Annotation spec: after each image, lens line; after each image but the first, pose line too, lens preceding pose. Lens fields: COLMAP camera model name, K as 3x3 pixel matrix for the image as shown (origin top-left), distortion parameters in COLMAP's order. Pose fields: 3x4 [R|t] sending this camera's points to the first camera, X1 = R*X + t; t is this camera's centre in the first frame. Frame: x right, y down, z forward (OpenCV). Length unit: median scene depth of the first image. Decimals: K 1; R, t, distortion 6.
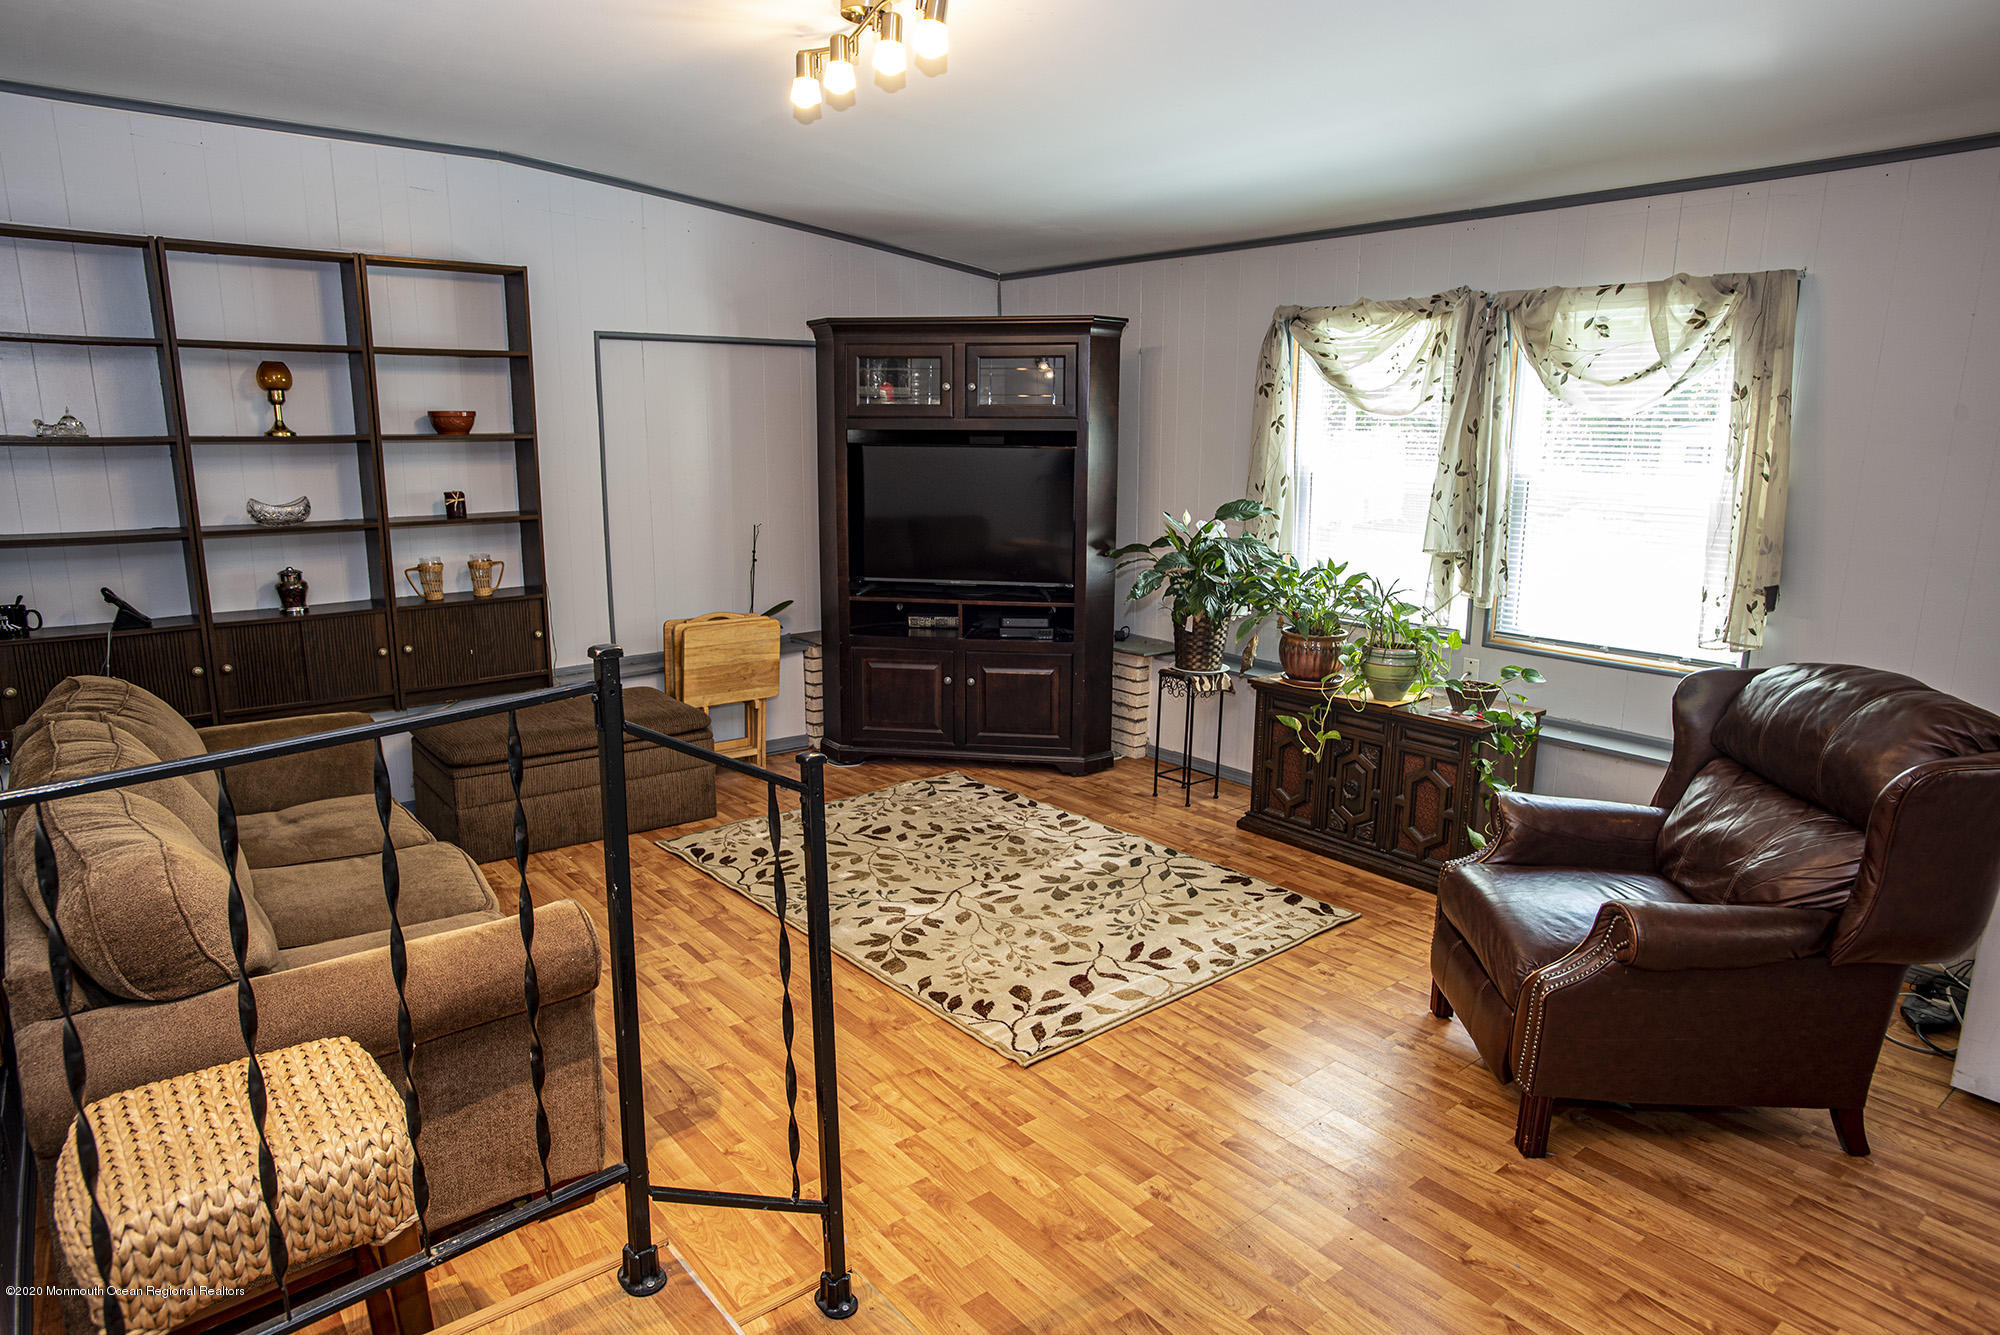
lens RADIAL K [[1203.2, 0, 1000.0], [0, 1203.2, 667.5], [0, 0, 1]] dist [-0.078840, 0.001328]
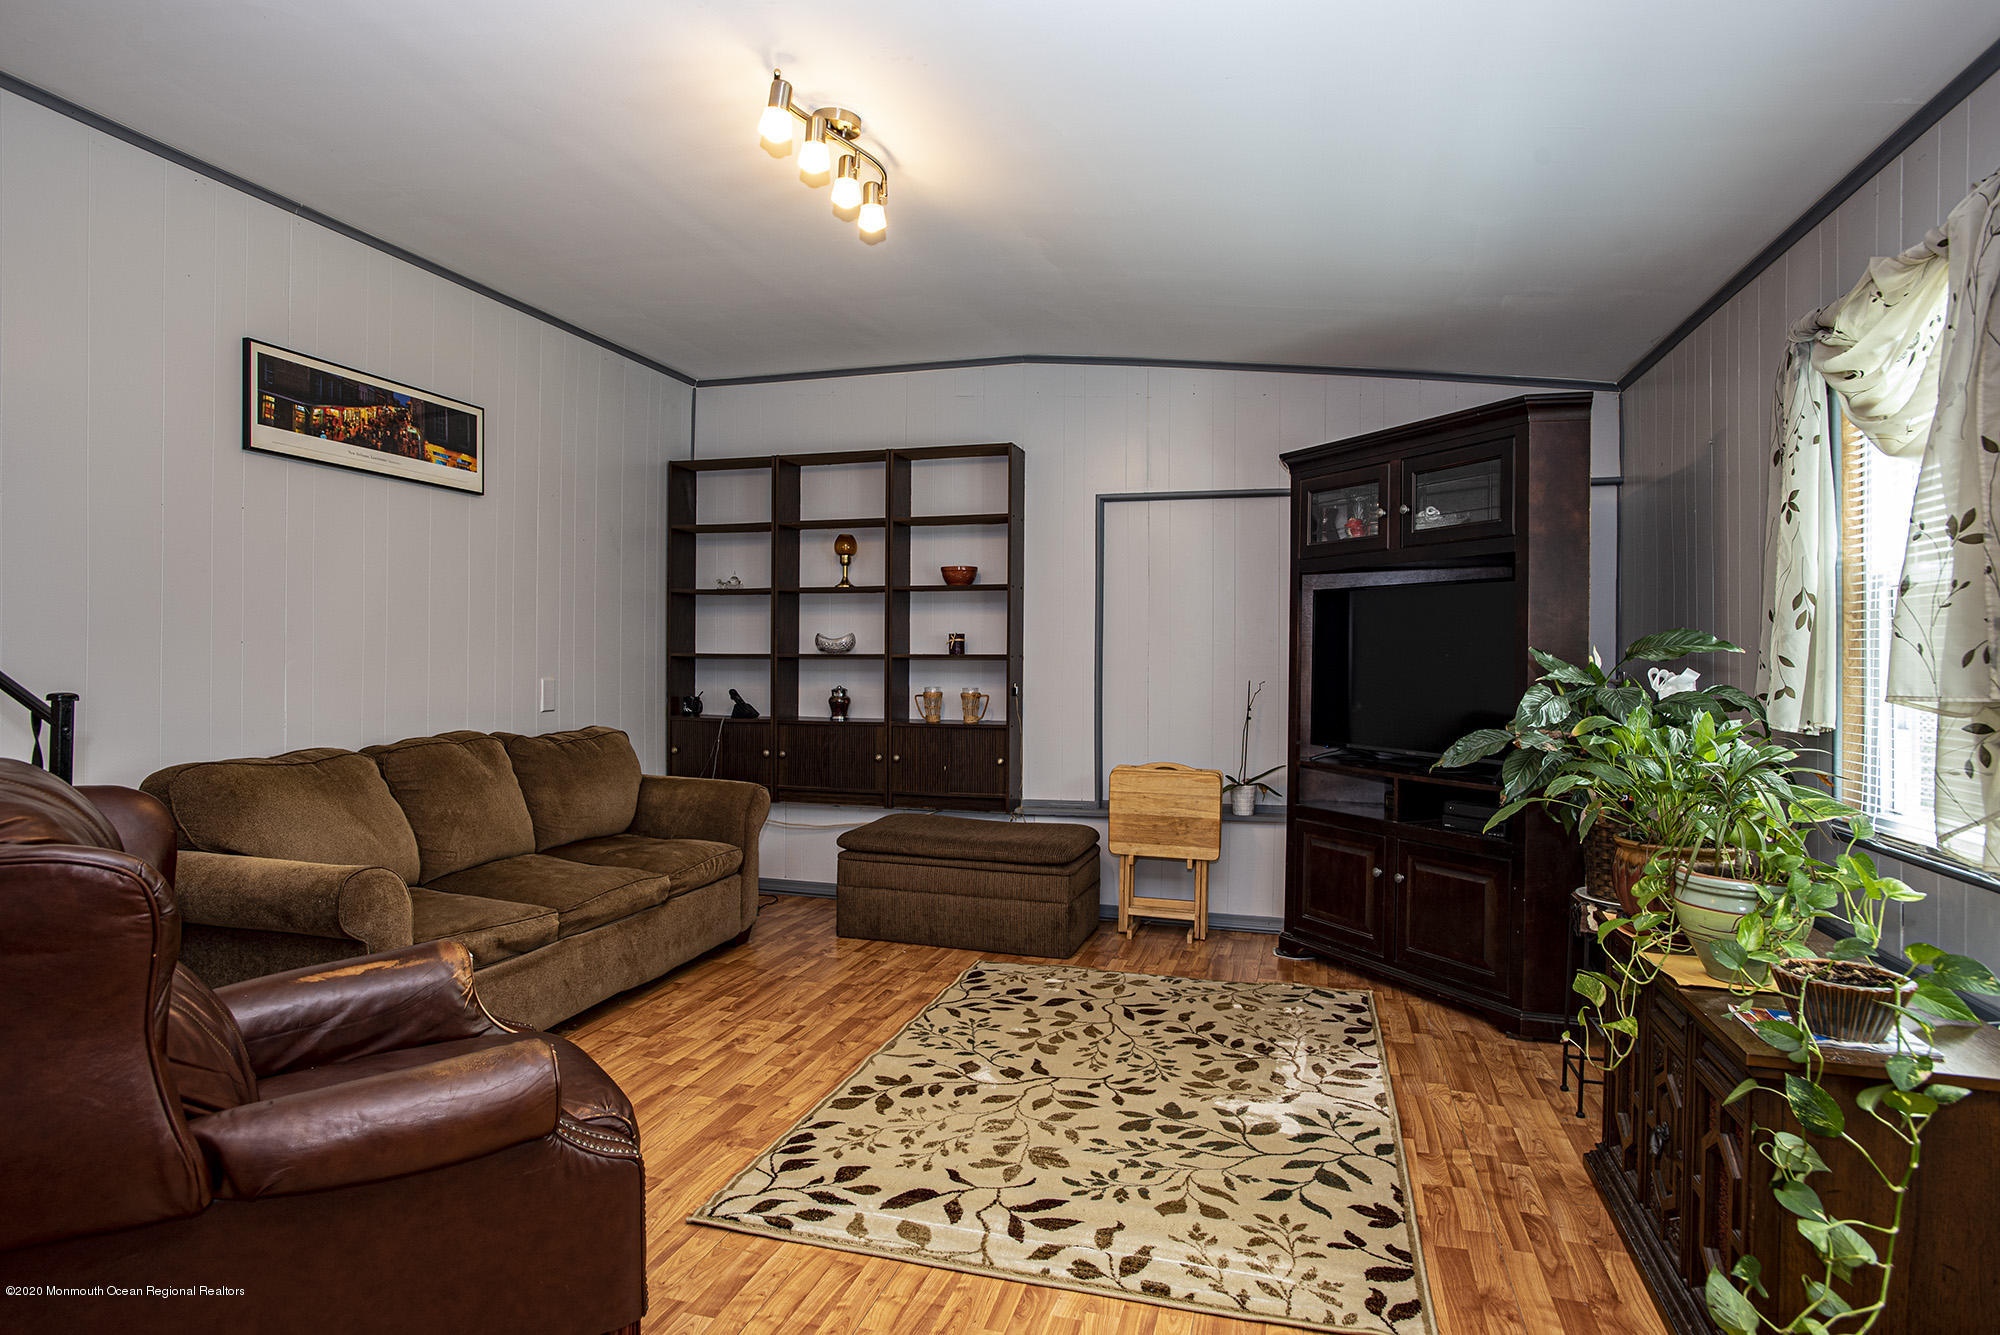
lens RADIAL K [[1106.8, 0, 1000.0], [0, 1106.8, 667.5], [0, 0, 1]] dist [-0.031688, 0.000800]
pose [[0.544904, 0.002286, -0.838495, 0.537196], [-0.170387, 0.979434, -0.108057, -0.001668], [0.821004, 0.201750, 0.534088, 0.469825]]
